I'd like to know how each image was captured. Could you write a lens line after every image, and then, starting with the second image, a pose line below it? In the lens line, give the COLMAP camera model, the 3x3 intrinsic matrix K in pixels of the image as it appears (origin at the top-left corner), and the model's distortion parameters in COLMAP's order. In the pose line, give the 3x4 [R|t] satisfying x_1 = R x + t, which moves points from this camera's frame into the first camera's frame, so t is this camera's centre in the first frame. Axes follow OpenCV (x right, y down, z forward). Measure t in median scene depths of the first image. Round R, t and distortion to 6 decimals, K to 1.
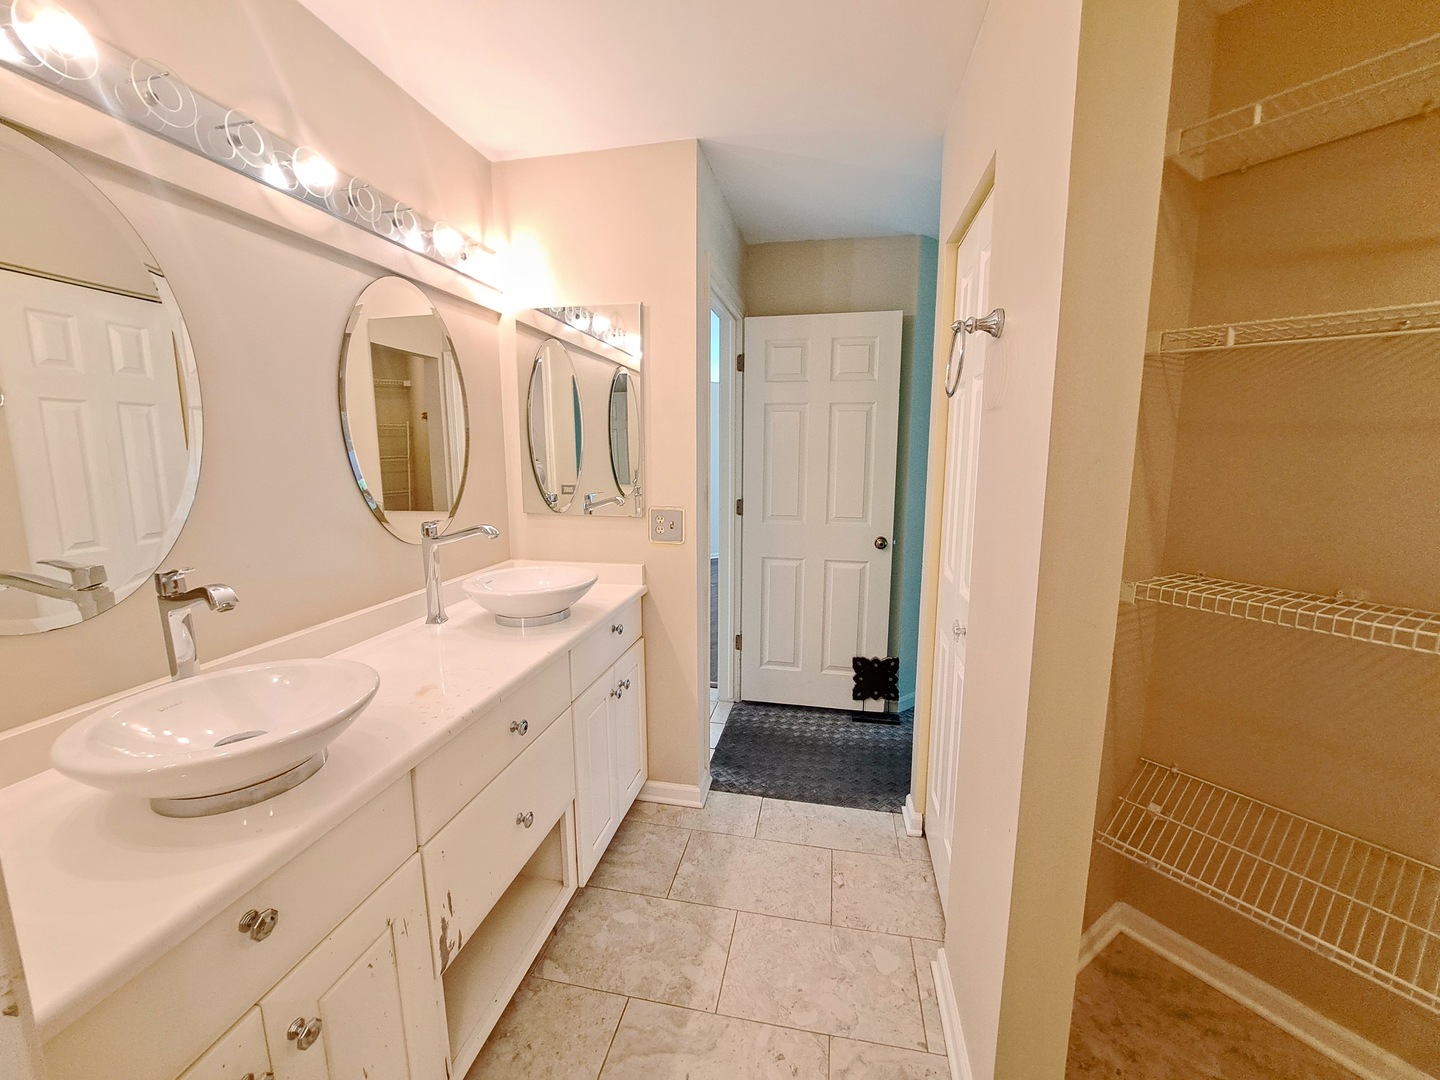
lens RADIAL K [[578.5, 0, 718.6], [0, 578.5, 534.7], [0, 0, 1]] dist [-0.016513, 0.000256]
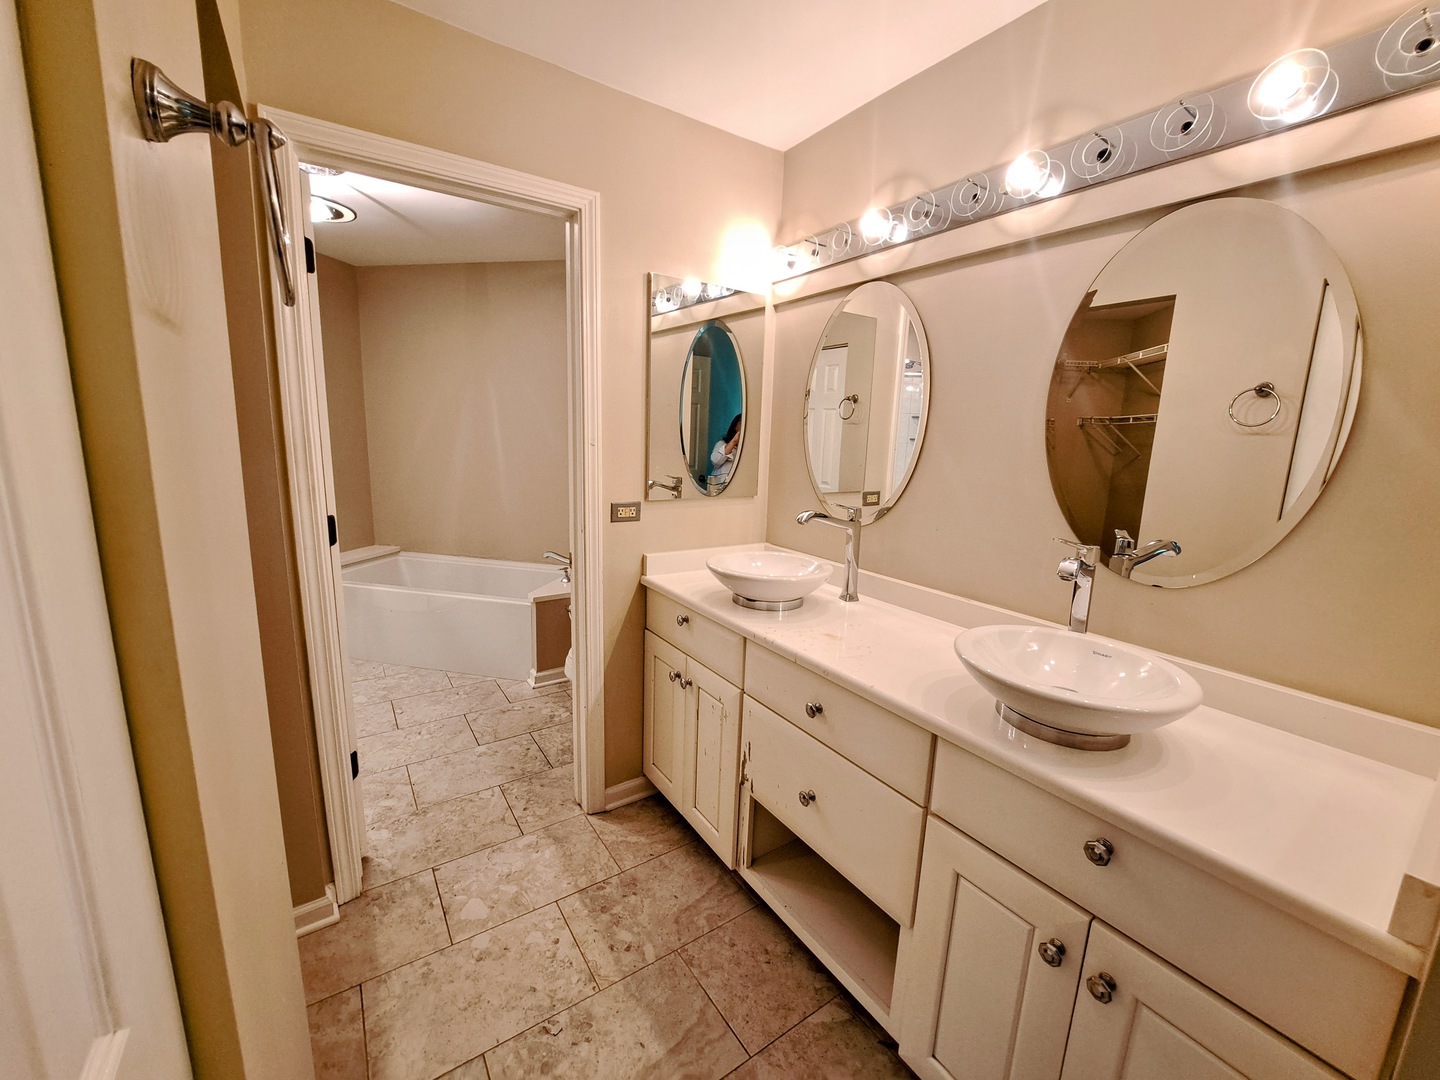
lens RADIAL K [[578.5, 0, 718.6], [0, 578.5, 534.7], [0, 0, 1]] dist [-0.016513, 0.000256]
pose [[-0.696939, 0.104793, -0.709433, 0.450427], [-0.141569, 0.949693, 0.279358, -0.216291], [0.703018, 0.295129, -0.647043, 1.388045]]
